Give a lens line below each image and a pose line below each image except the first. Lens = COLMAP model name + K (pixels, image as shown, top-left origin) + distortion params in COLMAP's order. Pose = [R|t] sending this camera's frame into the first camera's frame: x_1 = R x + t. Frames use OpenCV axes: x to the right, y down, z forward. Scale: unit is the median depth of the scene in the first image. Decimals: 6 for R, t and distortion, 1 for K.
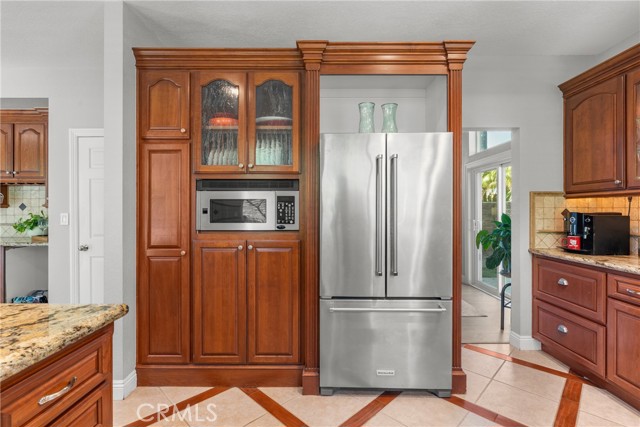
lens RADIAL K [[301.8, 0, 318.5], [0, 301.8, 210.9], [0, 0, 1]] dist [-0.002248, -0.000016]
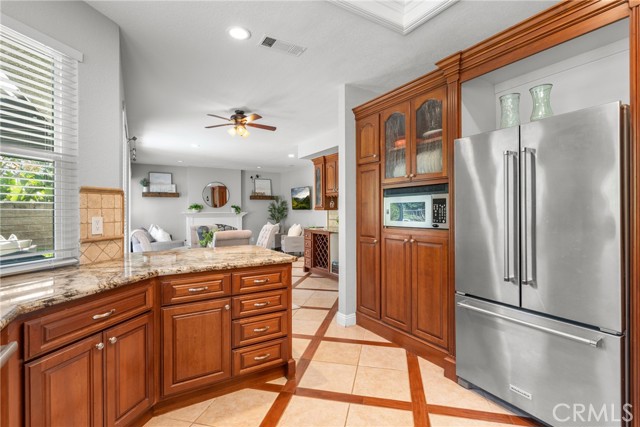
lens RADIAL K [[301.8, 0, 318.5], [0, 301.8, 210.9], [0, 0, 1]] dist [-0.002248, -0.000016]
pose [[0.519048, -0.004315, -0.854734, 0.635194], [0.003640, 0.999989, -0.002838, -0.001017], [0.854737, -0.001639, 0.519058, 0.021824]]
